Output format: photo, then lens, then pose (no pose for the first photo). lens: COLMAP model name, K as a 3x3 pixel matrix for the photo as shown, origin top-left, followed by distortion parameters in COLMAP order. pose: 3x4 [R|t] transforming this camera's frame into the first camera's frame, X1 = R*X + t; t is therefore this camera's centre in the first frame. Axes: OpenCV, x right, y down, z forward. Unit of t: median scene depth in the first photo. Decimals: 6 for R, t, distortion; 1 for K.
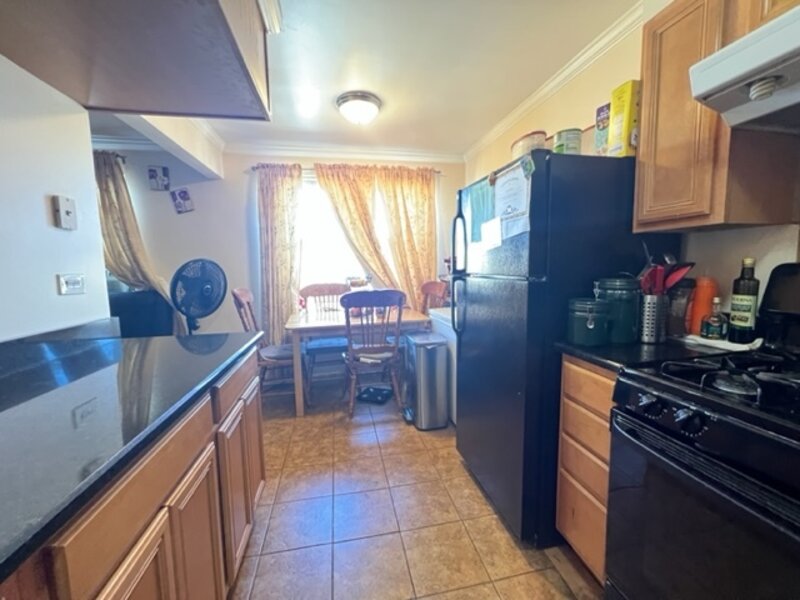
lens RADIAL K [[325.6, 0, 401.9], [0, 325.6, 297.9], [0, 0, 1]] dist [0.003764, 0.001524]
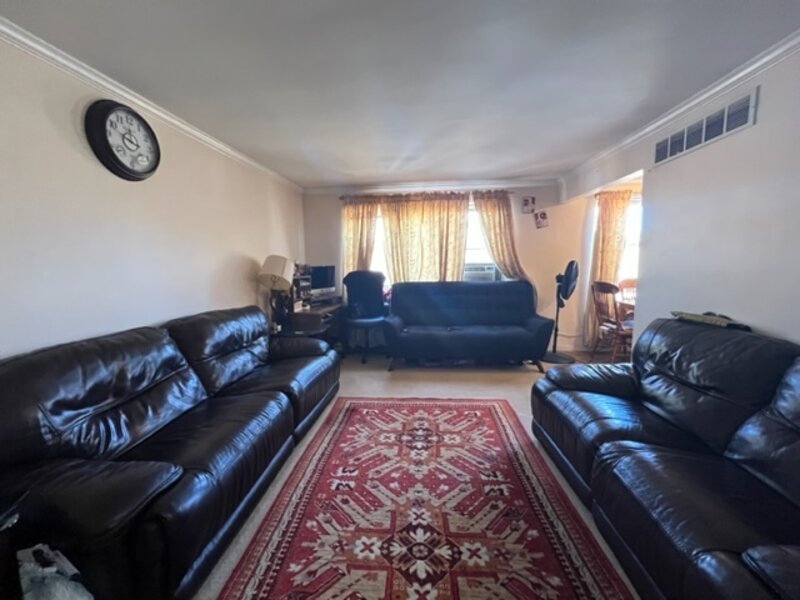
lens RADIAL K [[325.6, 0, 397.0], [0, 325.6, 296.4], [0, 0, 1]] dist [0.003764, 0.001524]
pose [[0.960145, 0.040771, -0.276512, -0.877415], [-0.039376, 0.999168, 0.010600, 0.055799], [0.276714, 0.000710, 0.960952, -0.578860]]
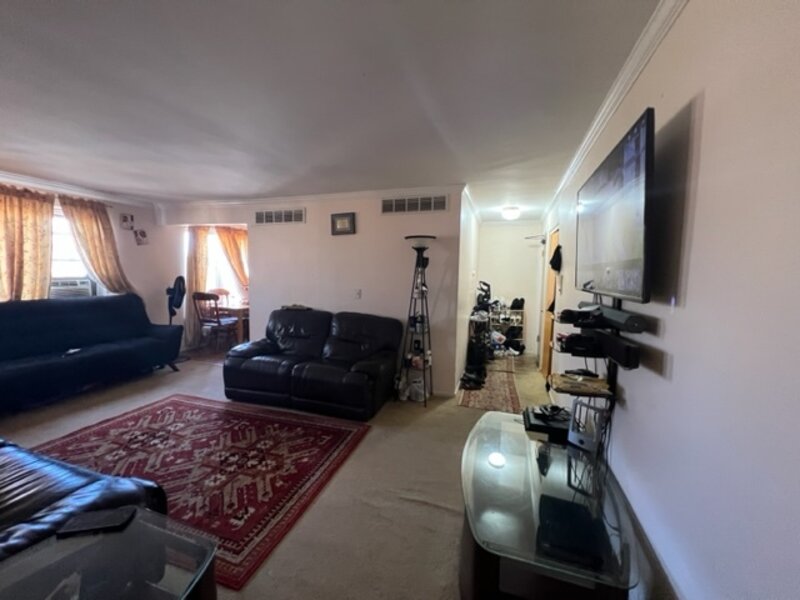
lens RADIAL K [[325.6, 0, 403.0], [0, 325.6, 298.9], [0, 0, 1]] dist [0.003764, 0.001524]
pose [[0.476995, -0.036007, 0.878168, -1.466844], [0.061734, 0.998065, 0.007390, 0.064934], [-0.876735, 0.050688, 0.478295, -0.844778]]
